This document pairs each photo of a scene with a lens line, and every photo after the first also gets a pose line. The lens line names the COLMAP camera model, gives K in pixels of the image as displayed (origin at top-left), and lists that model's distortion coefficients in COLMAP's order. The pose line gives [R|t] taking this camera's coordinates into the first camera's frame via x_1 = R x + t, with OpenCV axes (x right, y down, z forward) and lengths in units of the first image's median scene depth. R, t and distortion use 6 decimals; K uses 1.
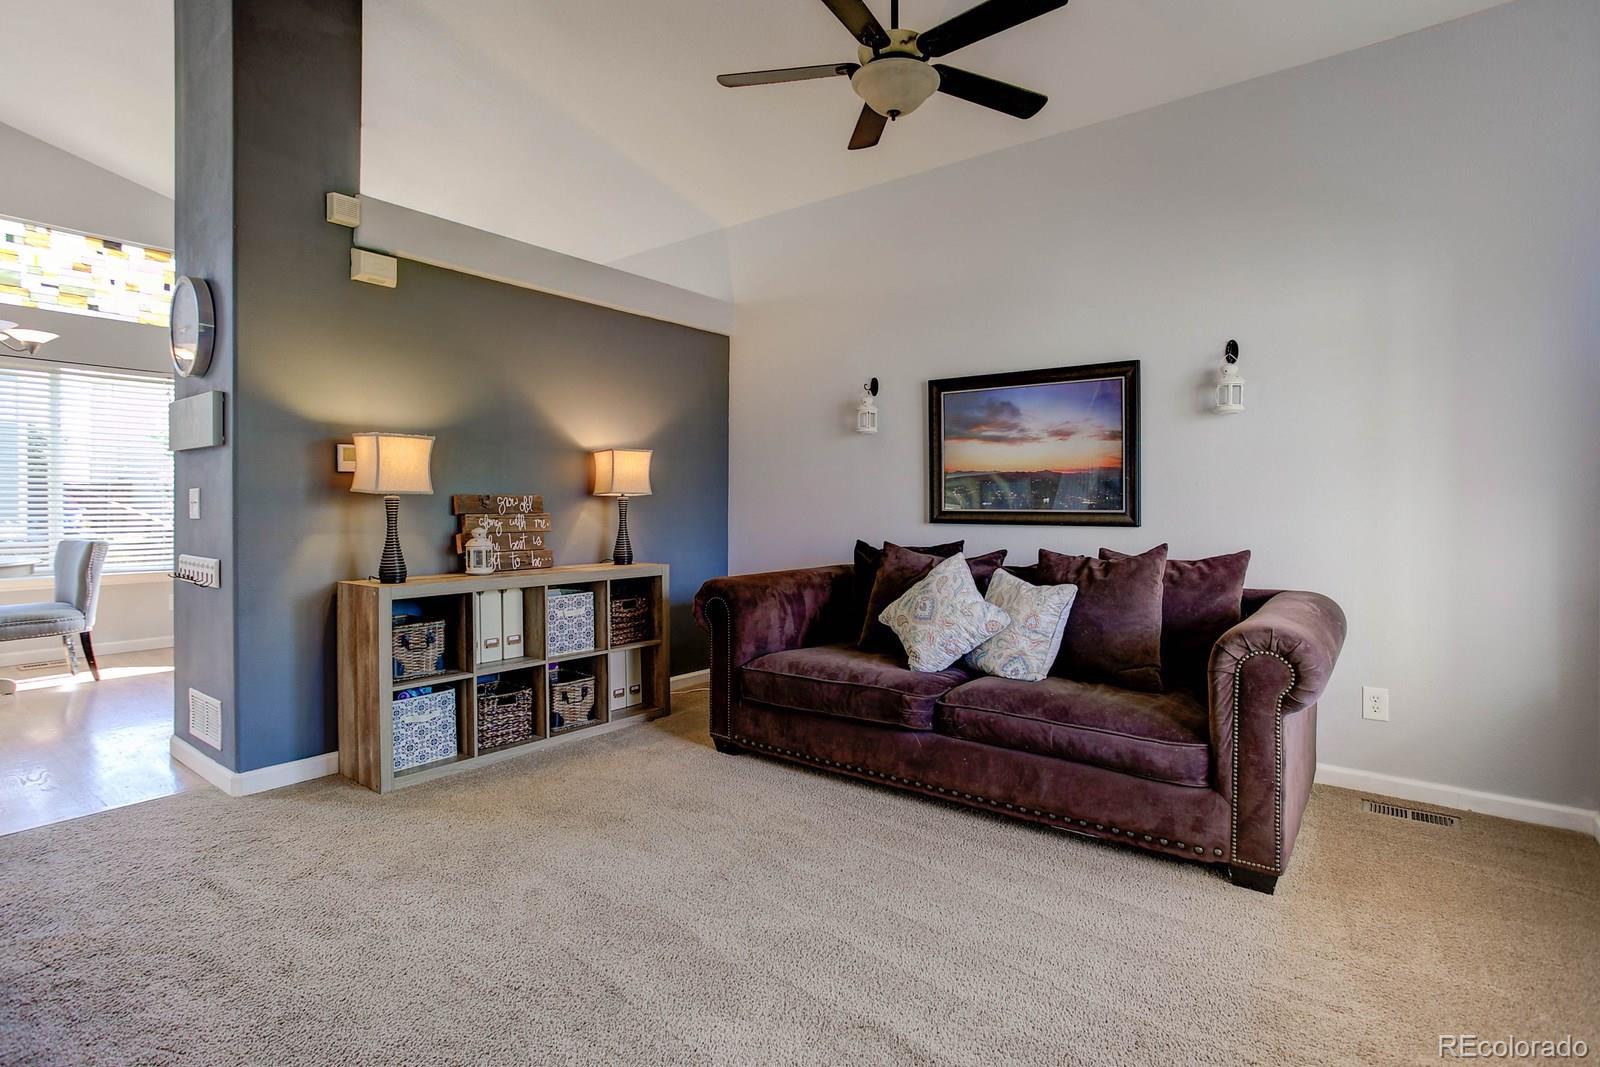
lens RADIAL K [[798.4, 0, 818.4], [0, 798.4, 509.7], [0, 0, 1]] dist [-0.043377, 0.030891]
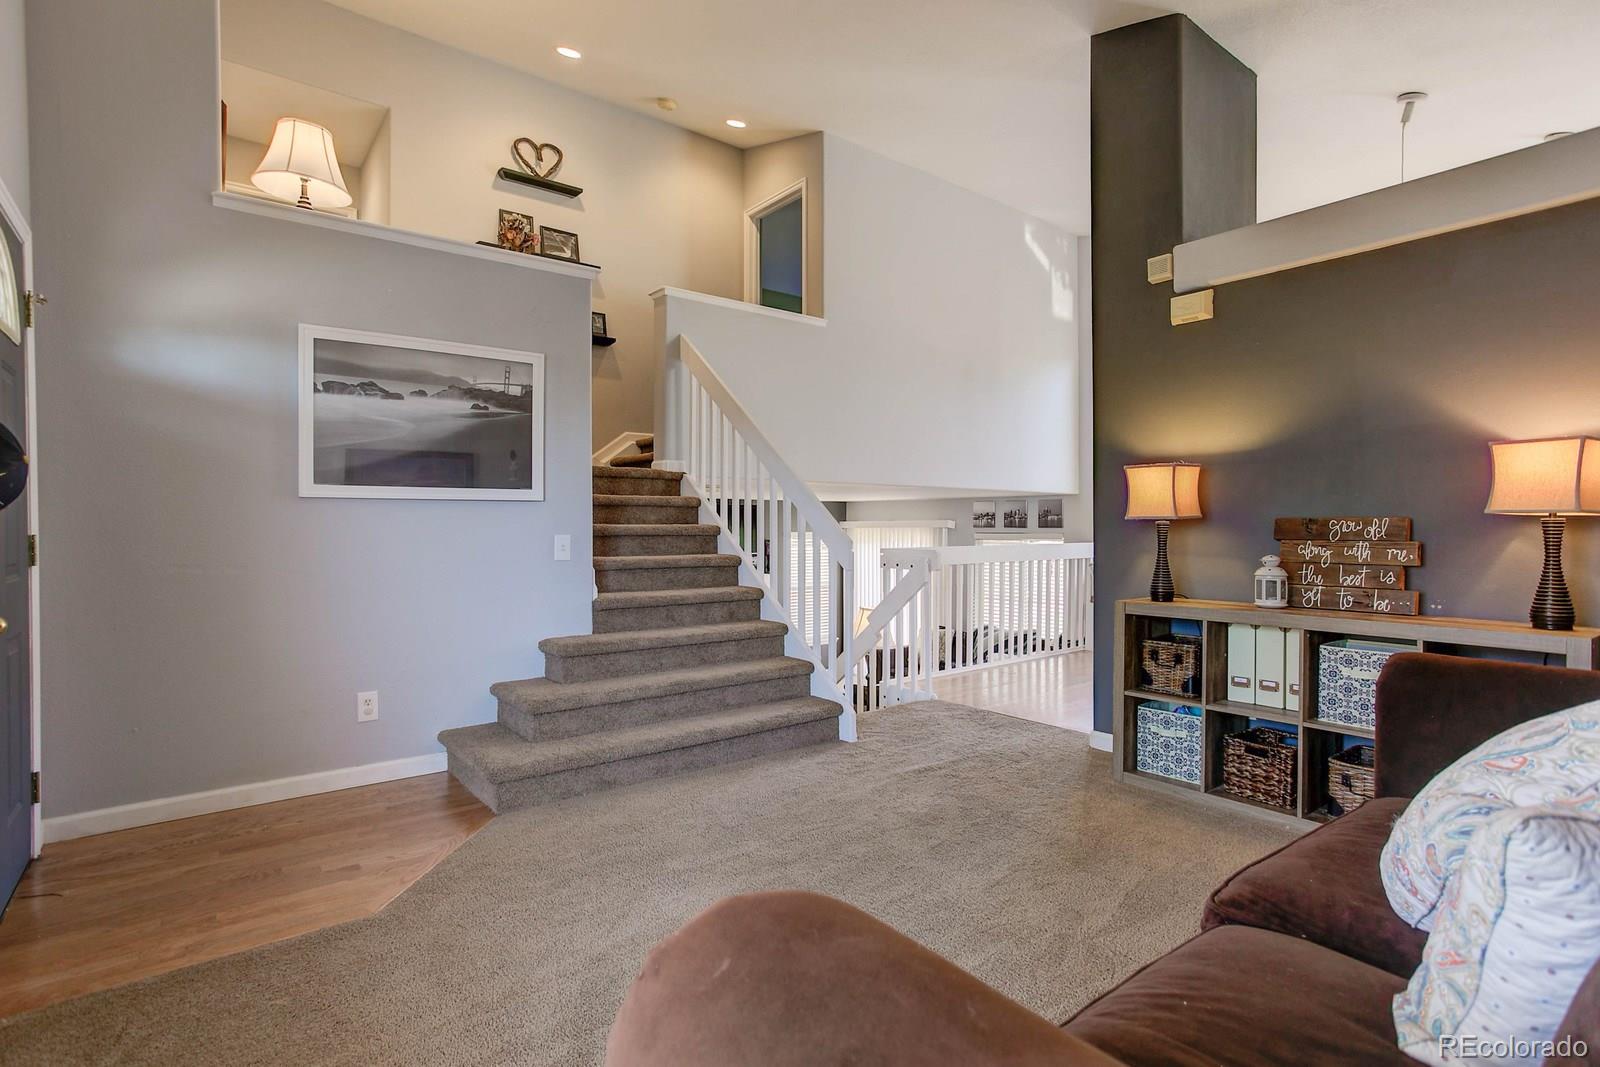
lens RADIAL K [[806.2, 0, 795.5], [0, 806.2, 538.9], [0, 0, 1]] dist [-0.035735, 0.032814]
pose [[-0.261179, 0.014337, -0.965184, 0.573581], [-0.009042, 0.999809, 0.017298, -0.006257], [0.965248, 0.013245, -0.261000, 0.705962]]
